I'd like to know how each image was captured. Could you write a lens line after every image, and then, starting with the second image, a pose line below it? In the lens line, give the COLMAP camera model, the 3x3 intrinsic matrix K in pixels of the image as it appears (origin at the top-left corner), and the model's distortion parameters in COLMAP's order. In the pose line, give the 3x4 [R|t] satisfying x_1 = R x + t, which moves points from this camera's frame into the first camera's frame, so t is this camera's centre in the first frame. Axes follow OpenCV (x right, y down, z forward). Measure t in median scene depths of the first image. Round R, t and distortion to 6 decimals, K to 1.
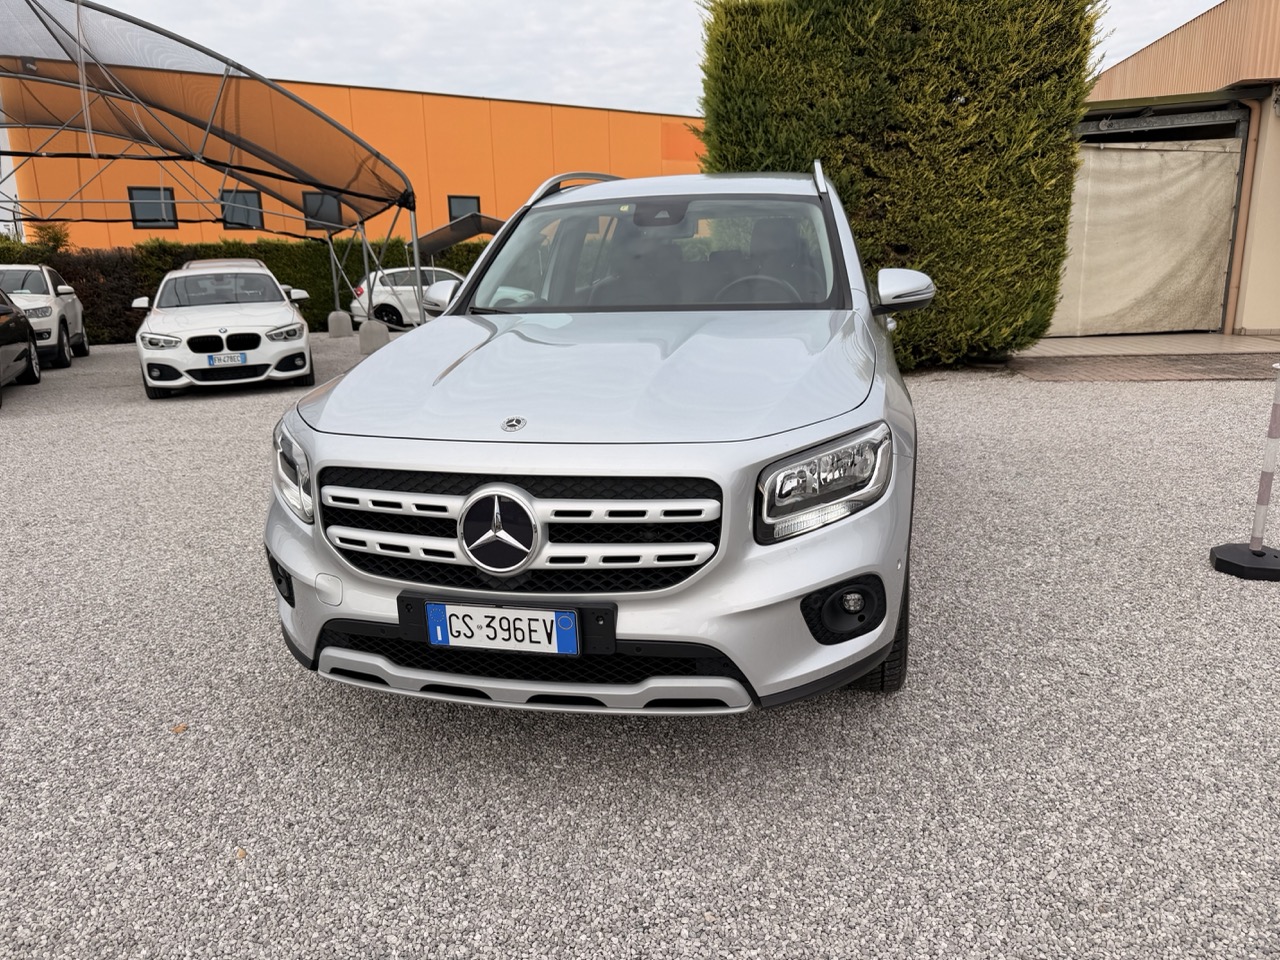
lens RADIAL K [[974.4, 0, 651.0], [0, 974.4, 486.5], [0, 0, 1]] dist [0.014693, -0.016126]
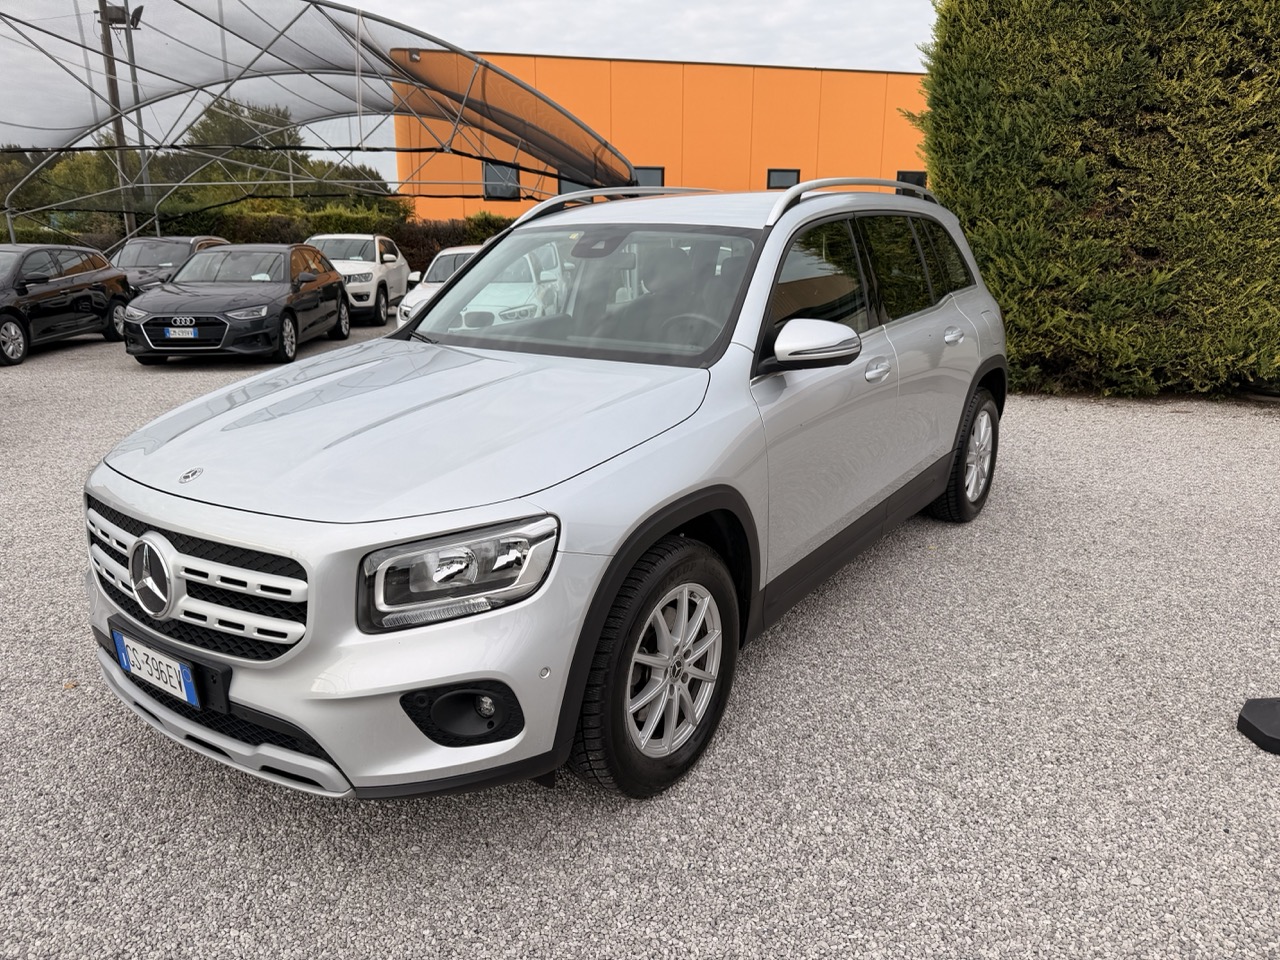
lens RADIAL K [[974.9, 0, 640.0], [0, 974.9, 480.0], [0, 0, 1]] dist [0.008015, -0.002234]
pose [[0.923884, 0.117993, -0.364027, 0.189149], [-0.107359, 0.992993, 0.049389, -0.045242], [0.367304, -0.006548, 0.930078, 0.055016]]
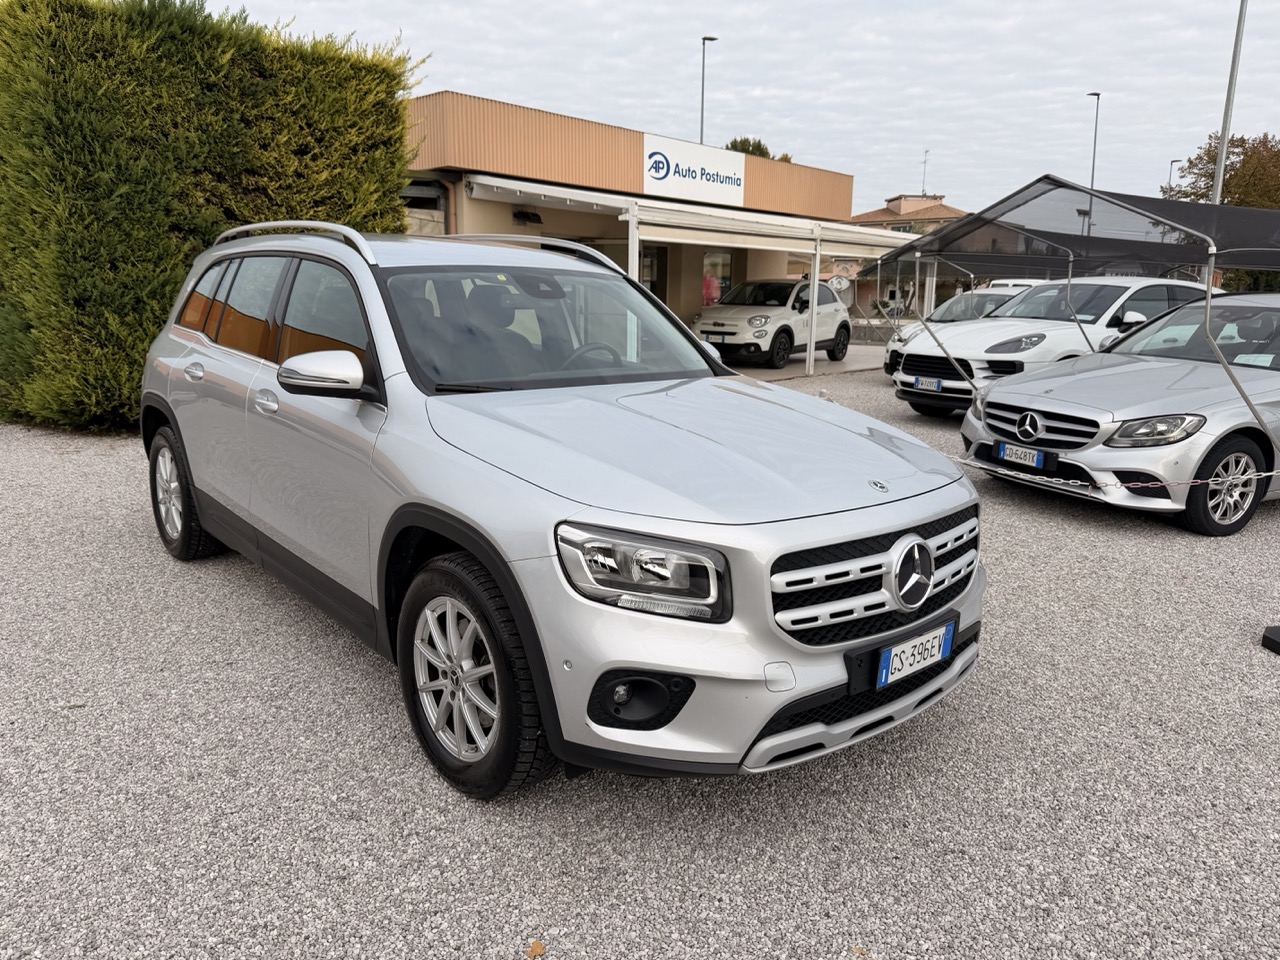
lens RADIAL K [[942.1, 0, 677.4], [0, 942.1, 473.9], [0, 0, 1]] dist [0.018708, -0.006536]
pose [[0.551807, -0.126406, 0.824336, -0.336713], [0.157842, 0.986411, 0.045600, -0.046473], [-0.818898, 0.104953, 0.564261, 0.151748]]
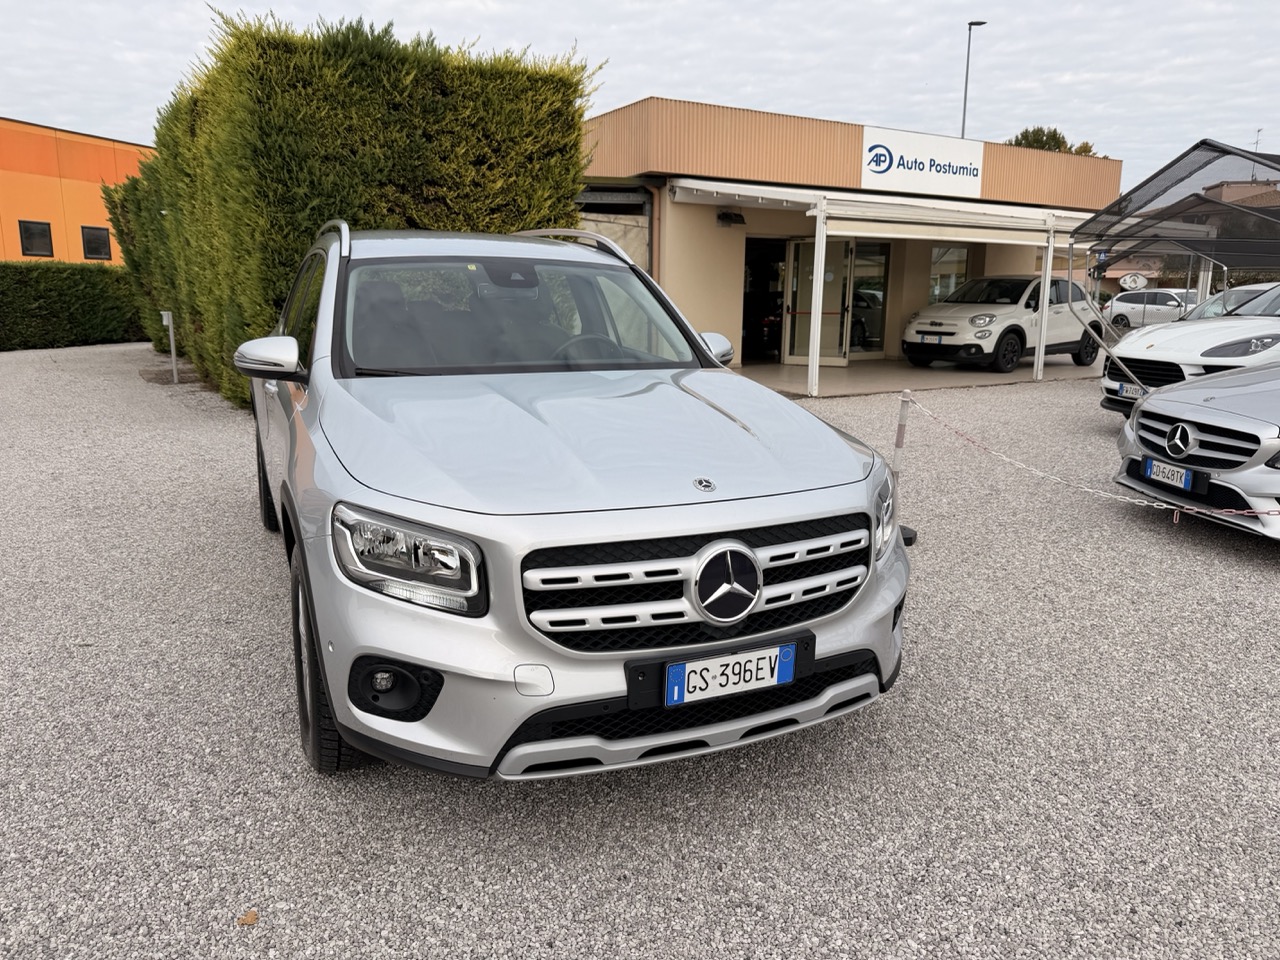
lens RADIAL K [[937.9, 0, 664.0], [0, 937.9, 475.9], [0, 0, 1]] dist [0.131037, -0.216033]
pose [[0.779213, -0.090823, 0.620144, -0.226864], [0.116209, 0.993225, -0.000554, -0.021652], [-0.615892, 0.072498, 0.784488, 0.057004]]
